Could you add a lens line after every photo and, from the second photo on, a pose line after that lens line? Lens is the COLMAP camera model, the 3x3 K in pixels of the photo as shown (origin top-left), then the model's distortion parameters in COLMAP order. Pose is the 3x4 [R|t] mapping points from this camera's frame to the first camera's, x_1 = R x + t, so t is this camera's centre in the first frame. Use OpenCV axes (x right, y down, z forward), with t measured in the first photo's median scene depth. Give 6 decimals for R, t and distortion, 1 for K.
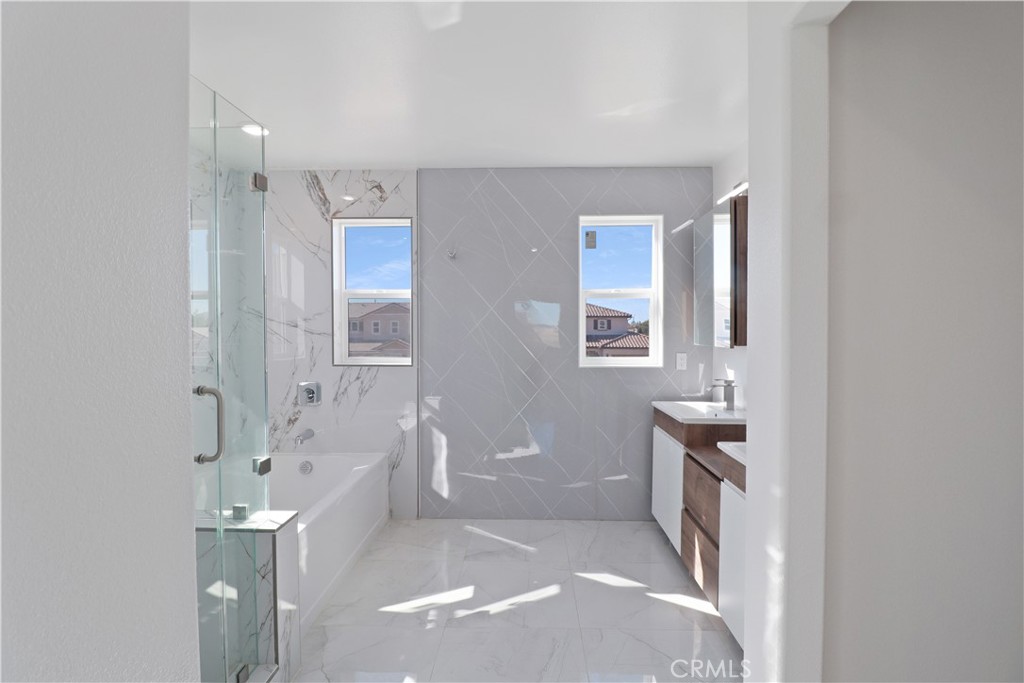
lens RADIAL K [[478.4, 0, 516.3], [0, 478.4, 341.1], [0, 0, 1]] dist [-0.004780, -0.008746]
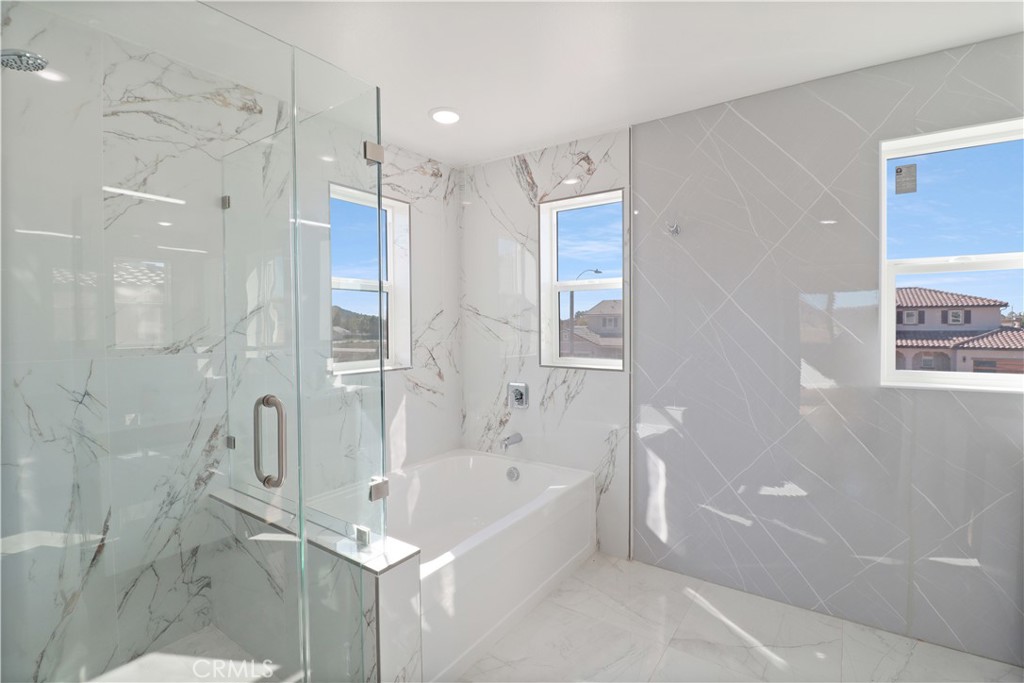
lens RADIAL K [[478.4, 0, 508.8], [0, 478.4, 336.1], [0, 0, 1]] dist [-0.004780, -0.008746]
pose [[0.837135, 0.007701, -0.546942, 0.063385], [-0.008262, 0.999965, 0.001433, -0.006464], [0.546934, 0.003320, 0.837169, 0.212074]]
